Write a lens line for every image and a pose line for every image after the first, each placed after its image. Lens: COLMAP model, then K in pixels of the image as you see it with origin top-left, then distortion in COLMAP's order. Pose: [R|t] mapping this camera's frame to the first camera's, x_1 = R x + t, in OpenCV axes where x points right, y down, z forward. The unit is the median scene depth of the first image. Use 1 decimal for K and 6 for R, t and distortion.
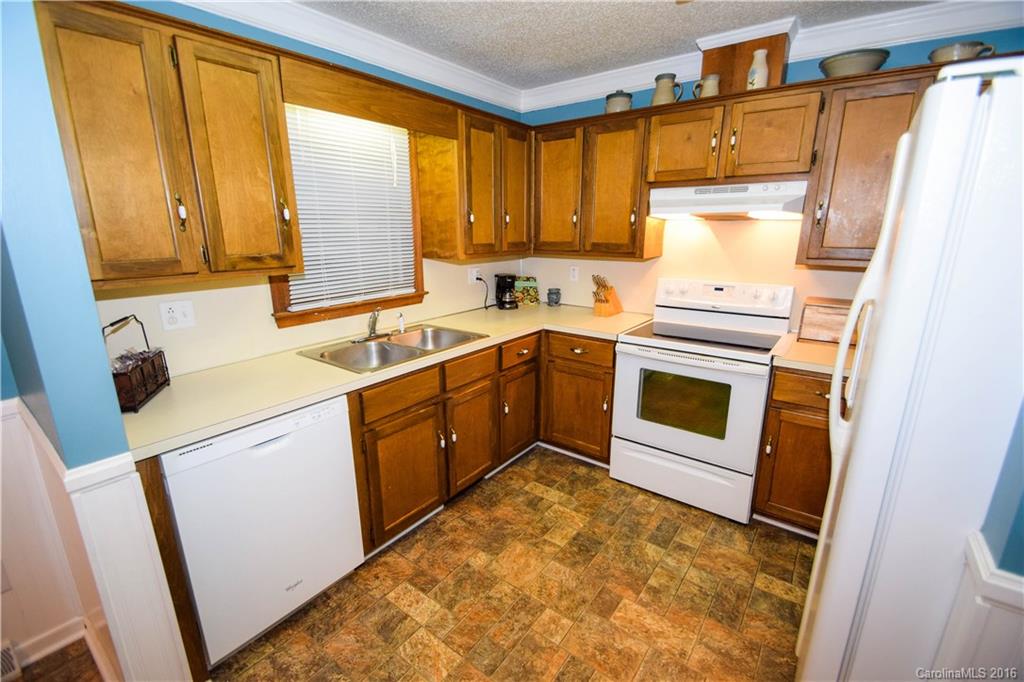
lens RADIAL K [[447.8, 0, 508.1], [0, 447.8, 344.8], [0, 0, 1]] dist [0.023628, -0.018683]
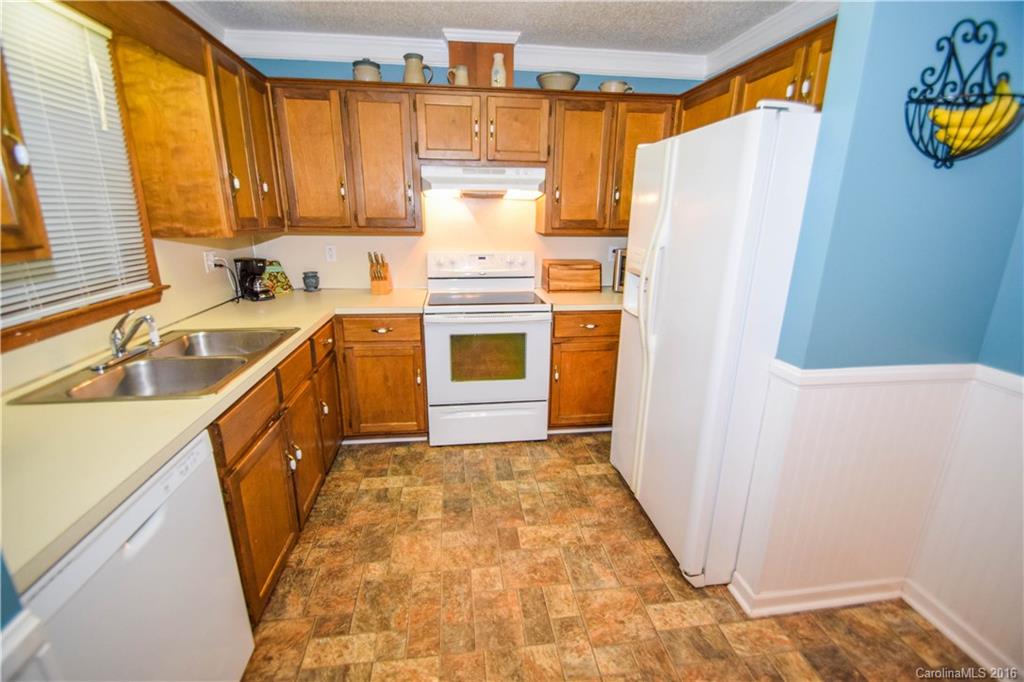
lens RADIAL K [[447.8, 0, 508.1], [0, 447.8, 344.8], [0, 0, 1]] dist [0.023628, -0.018683]
pose [[0.715143, -0.187207, 0.673442, -0.338182], [0.167999, 0.981259, 0.094374, -0.002367], [-0.678488, 0.045647, 0.733192, 0.124438]]
